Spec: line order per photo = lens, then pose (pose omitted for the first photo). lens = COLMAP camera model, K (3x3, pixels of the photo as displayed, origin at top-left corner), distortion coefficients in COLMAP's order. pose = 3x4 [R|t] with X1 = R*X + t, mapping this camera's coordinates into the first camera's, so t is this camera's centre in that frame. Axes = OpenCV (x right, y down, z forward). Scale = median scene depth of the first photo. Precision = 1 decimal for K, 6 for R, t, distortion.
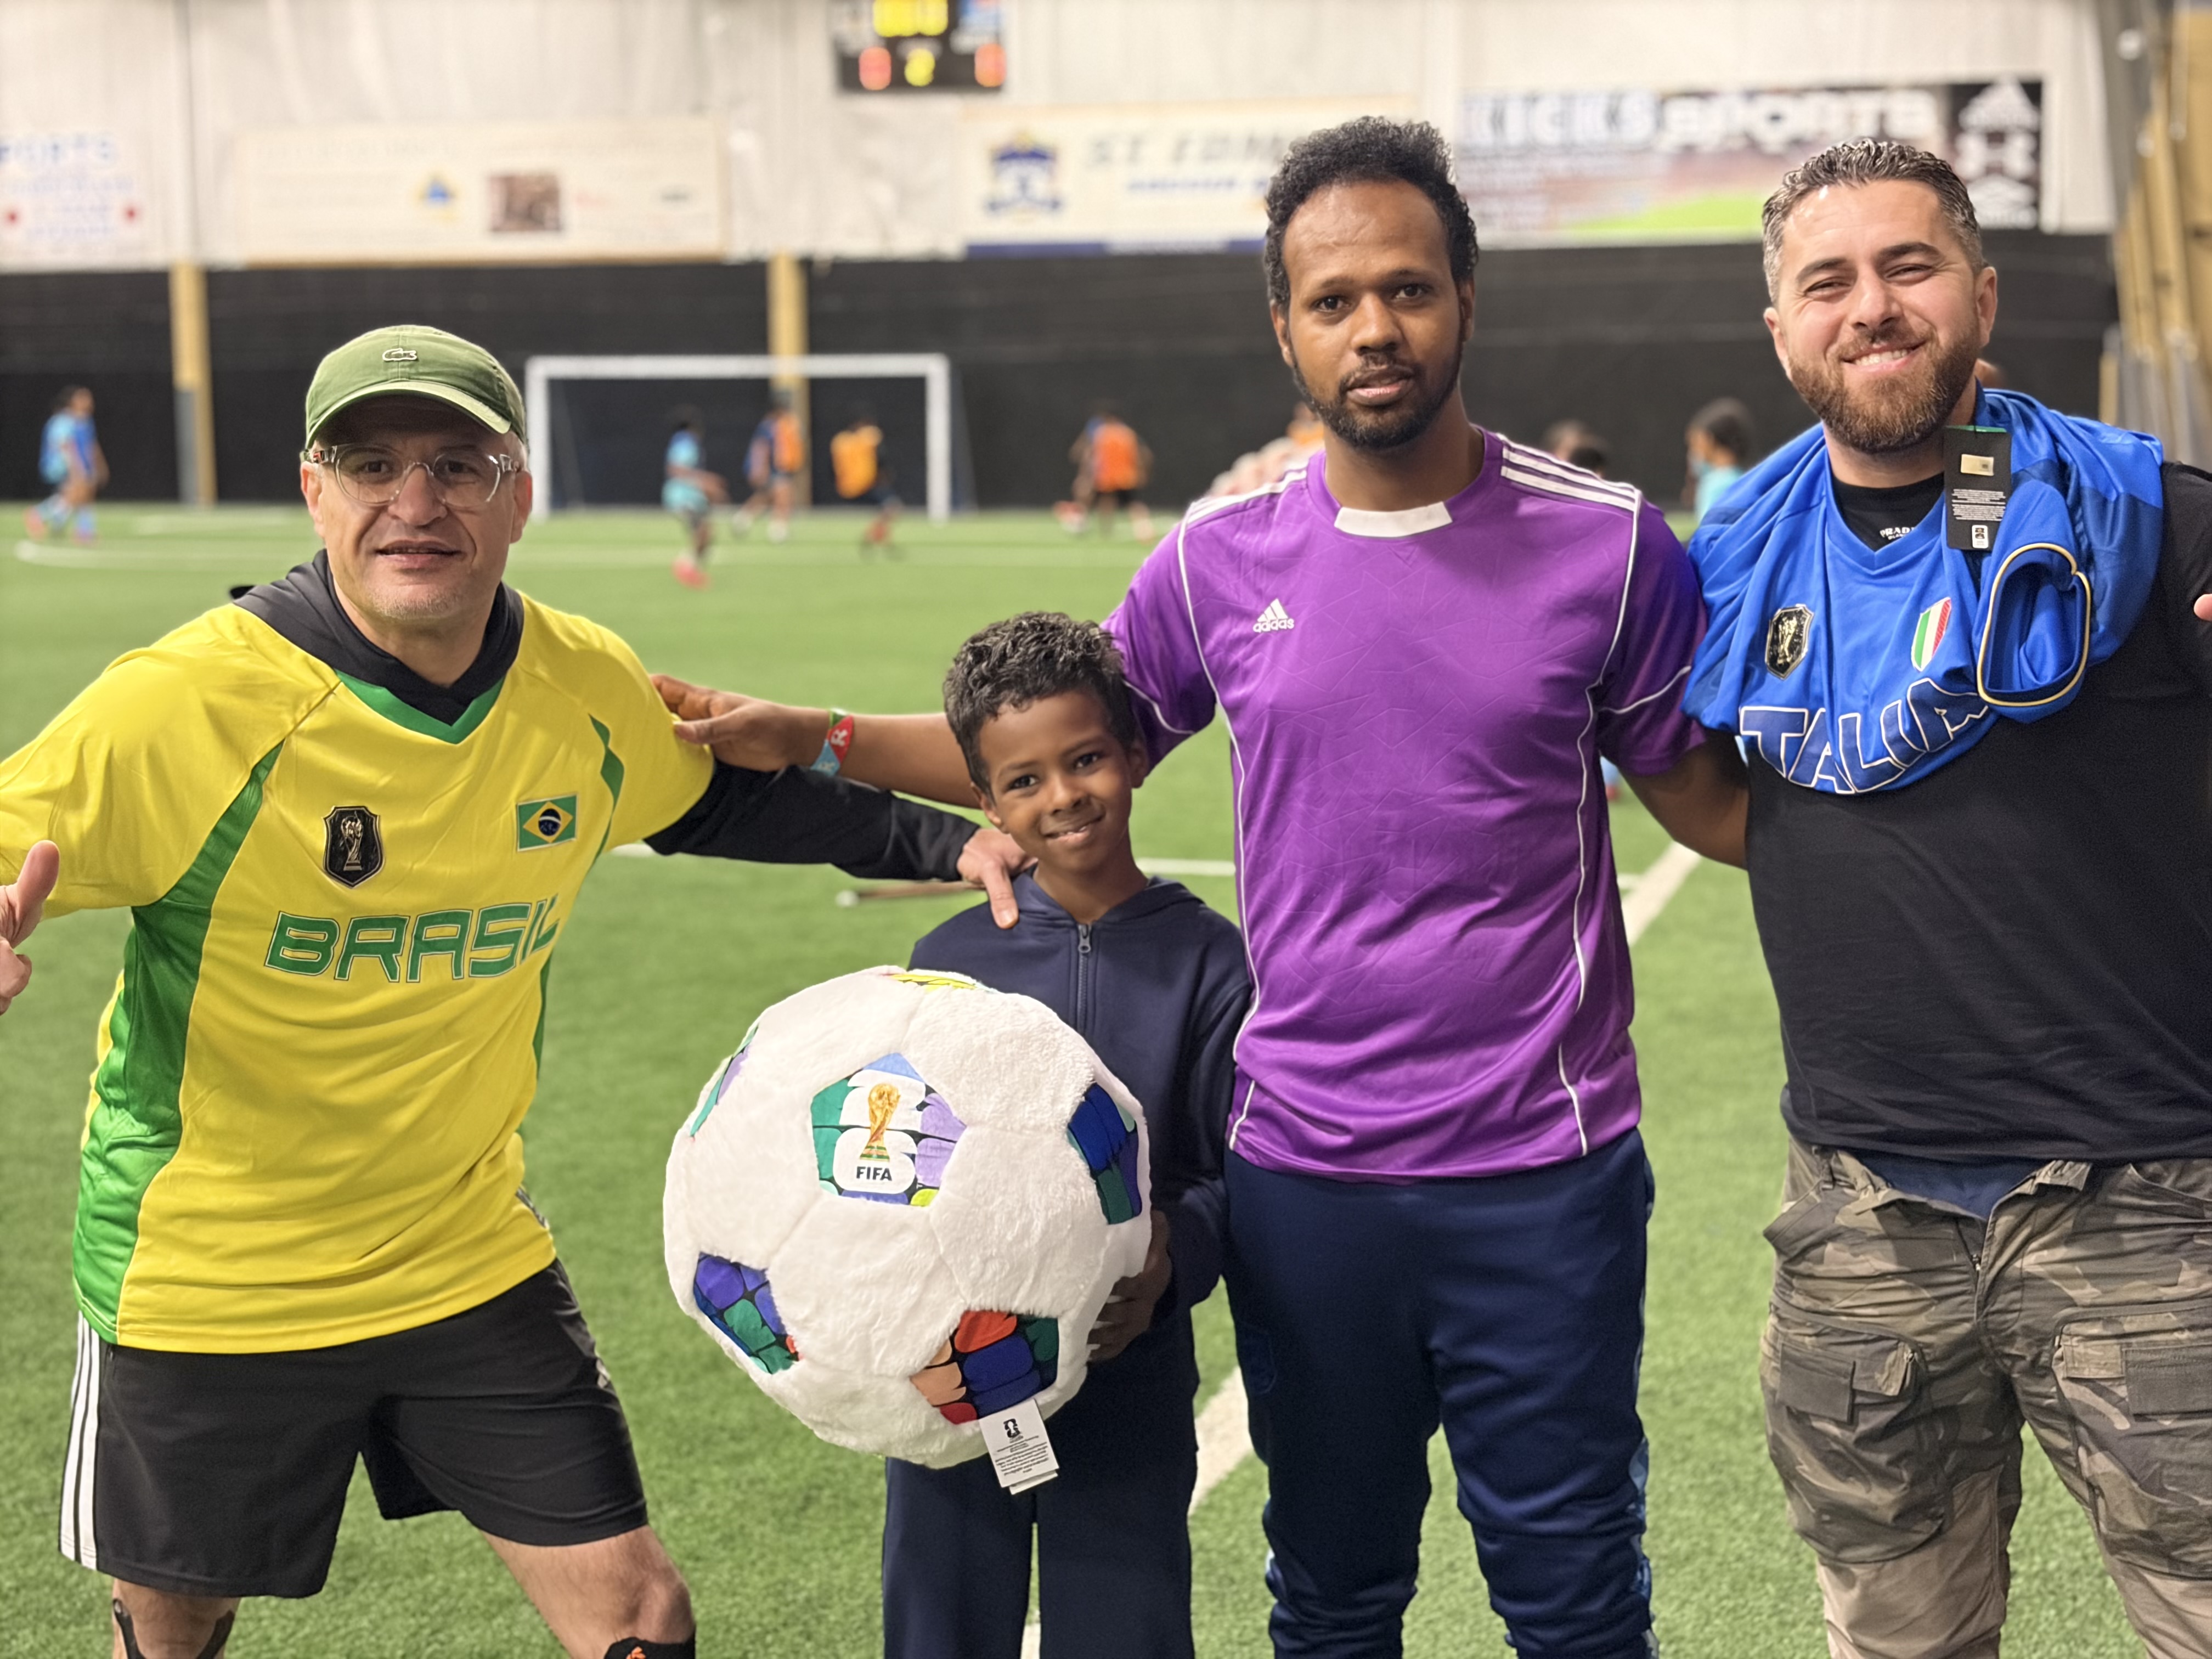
lens RADIAL K [[3306.6, 0, 1117.4], [0, 3306.6, 824.8], [0, 0, 1]] dist [0.091553, 0.000000]
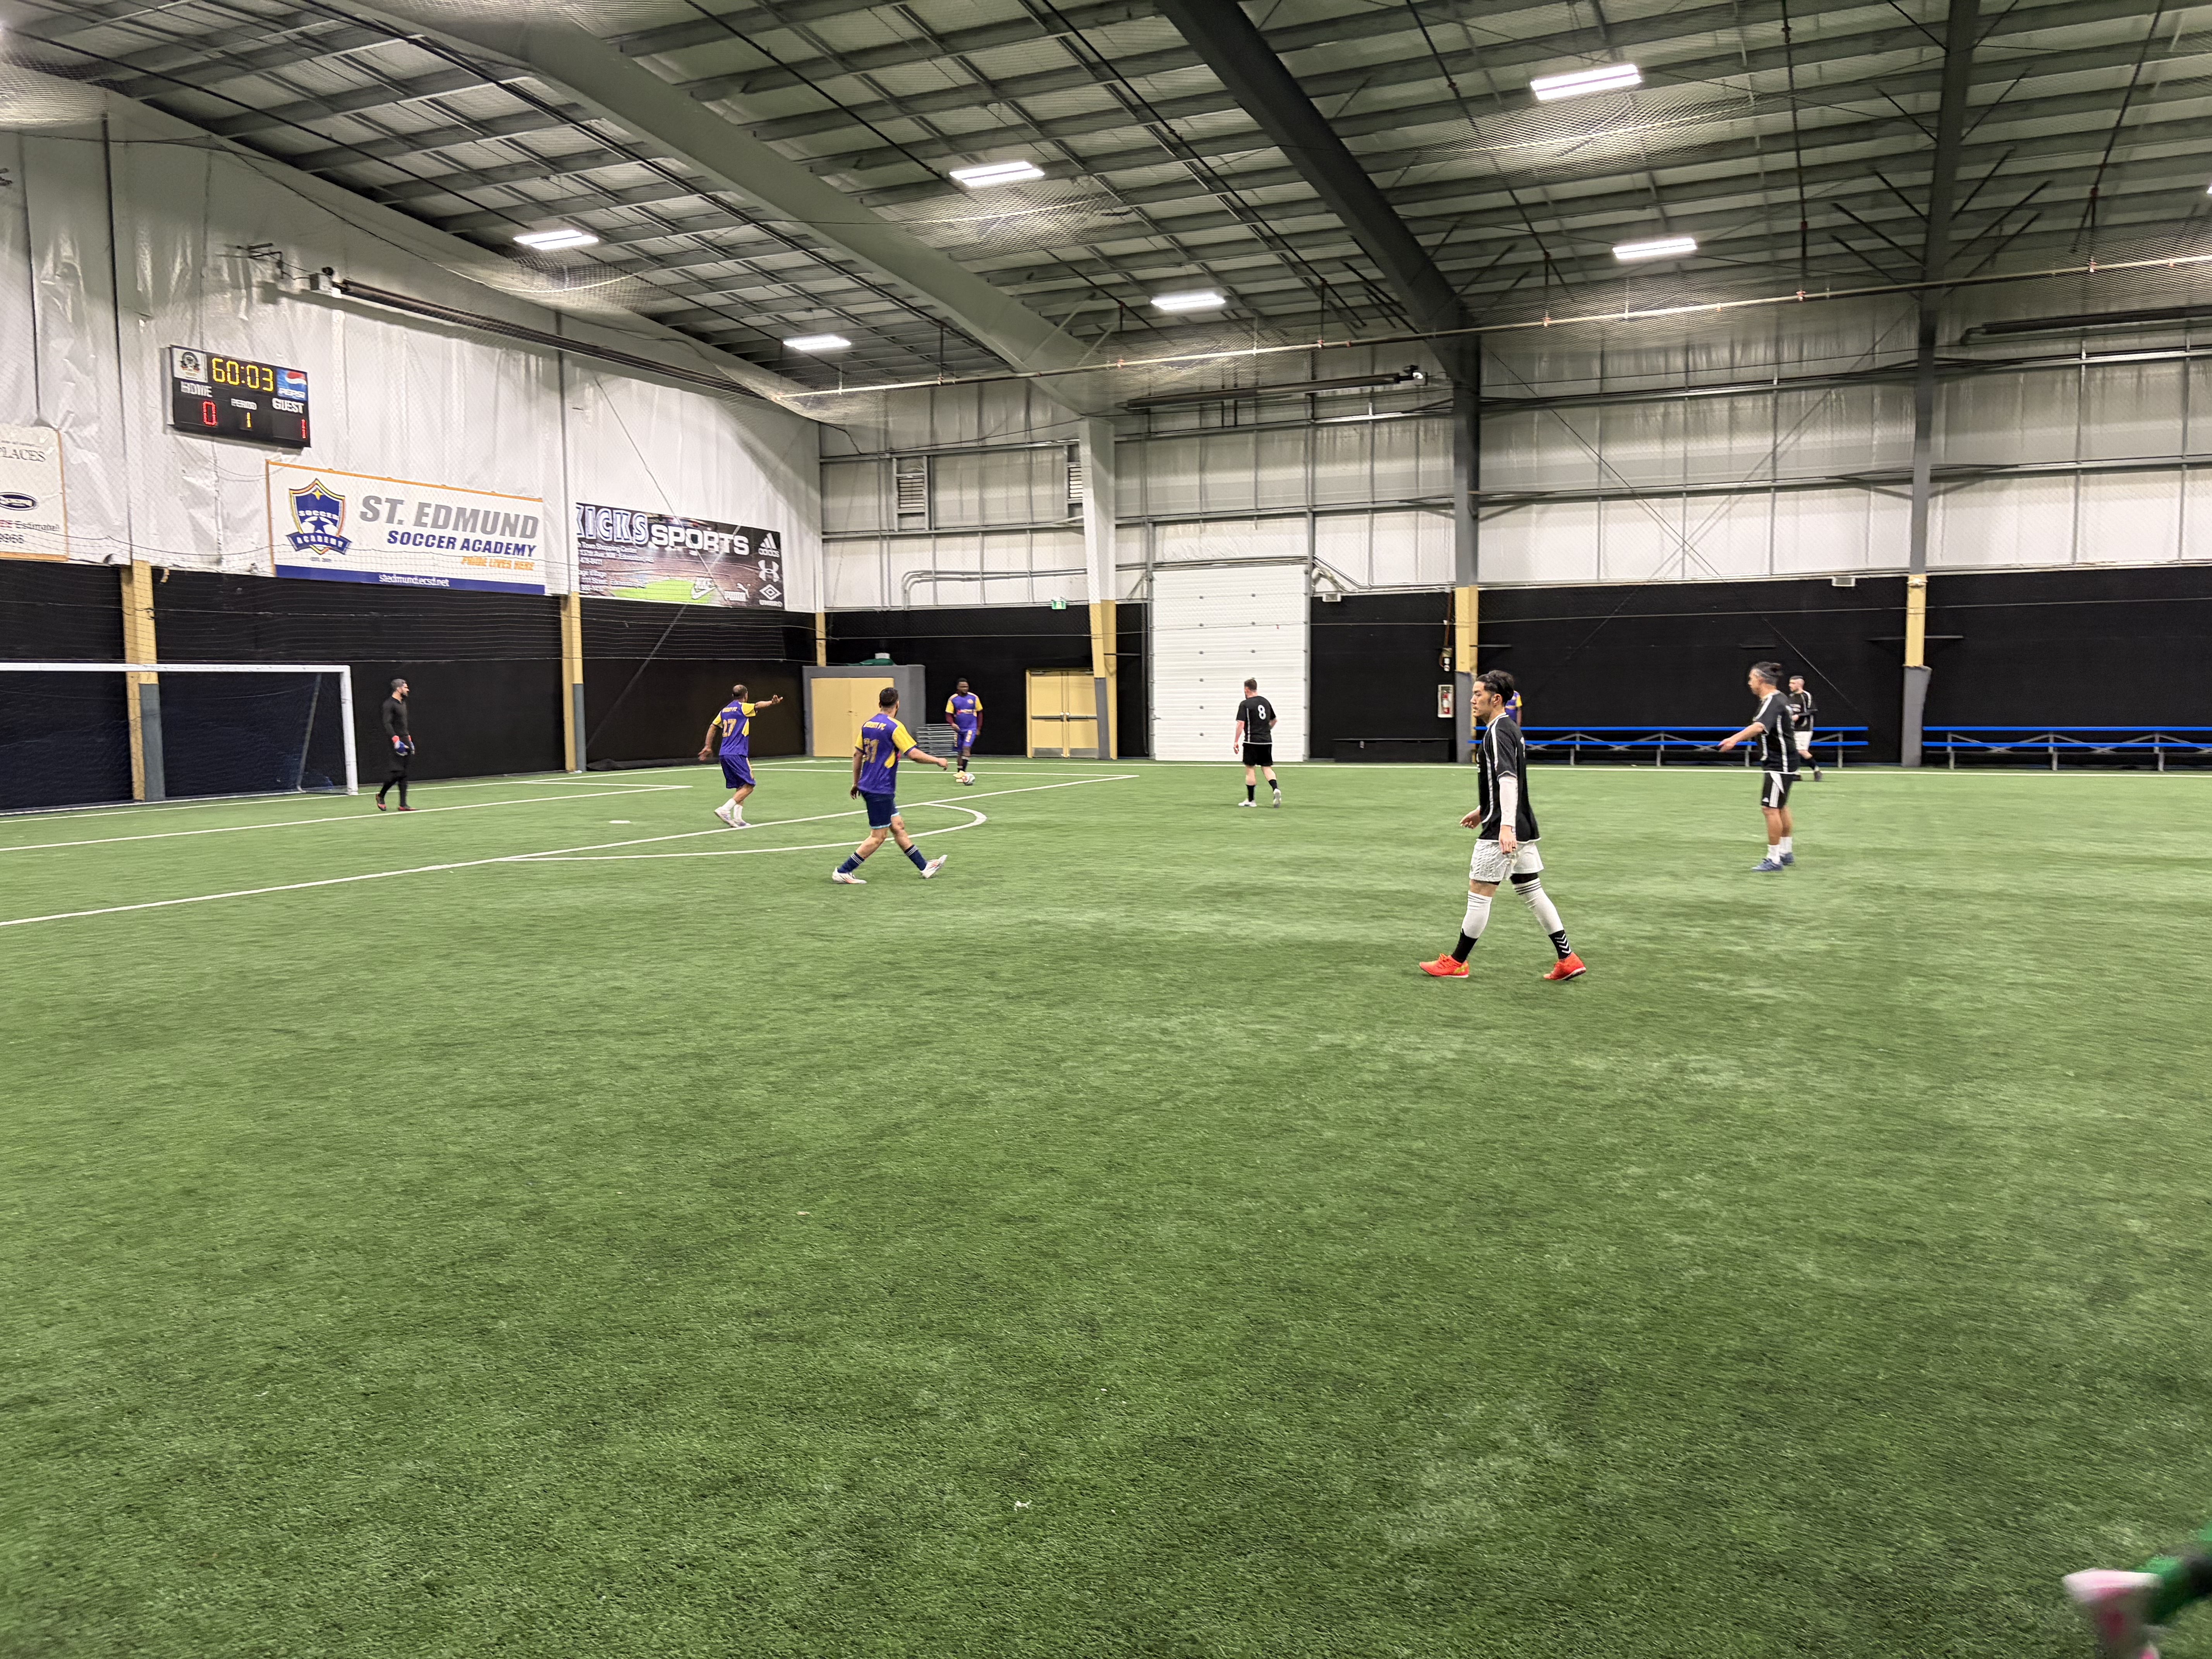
lens RADIAL K [[1669.9, 0, 1065.6], [0, 1669.9, 821.4], [0, 0, 1]] dist [0.078880, -0.059355]
pose [[0.160832, -0.068424, 0.984607, -0.624621], [0.159015, 0.986358, 0.042571, -0.067227], [-0.974088, 0.149720, 0.169518, 0.644433]]
